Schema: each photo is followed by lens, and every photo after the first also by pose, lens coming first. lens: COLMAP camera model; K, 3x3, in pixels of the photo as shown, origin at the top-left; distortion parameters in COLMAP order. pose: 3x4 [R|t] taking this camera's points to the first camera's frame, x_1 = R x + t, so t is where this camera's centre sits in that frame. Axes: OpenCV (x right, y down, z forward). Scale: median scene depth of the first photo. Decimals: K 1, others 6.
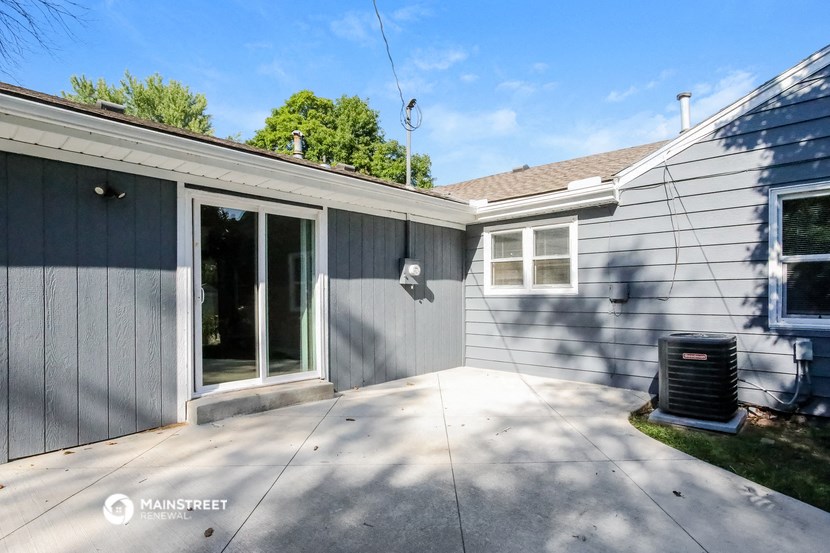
lens RADIAL K [[432.1, 0, 415.4], [0, 432.1, 290.6], [0, 0, 1]] dist [-0.001458, -0.000135]
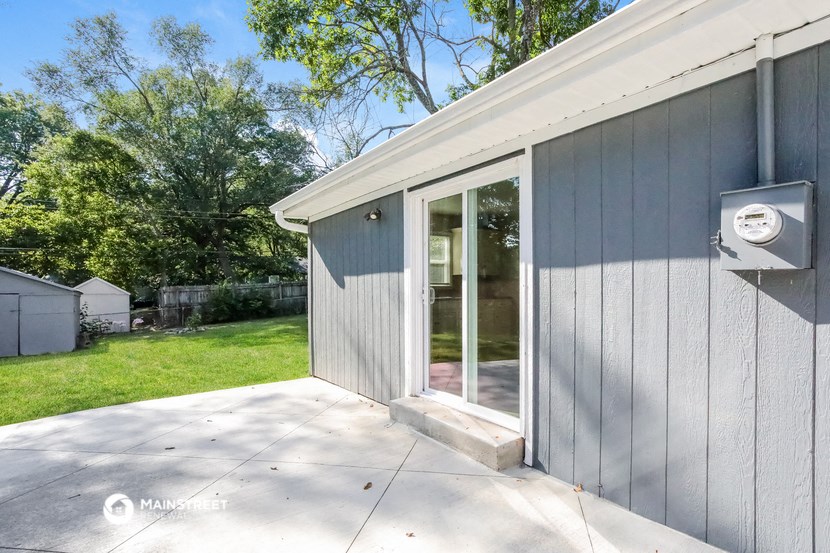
lens RADIAL K [[432.1, 0, 415.4], [0, 432.1, 290.6], [0, 0, 1]] dist [-0.001458, -0.000135]
pose [[-0.190093, 0.016104, -0.981634, 0.487087], [0.018401, 0.999748, 0.012838, -0.012679], [0.981594, -0.015623, -0.190341, 1.186951]]
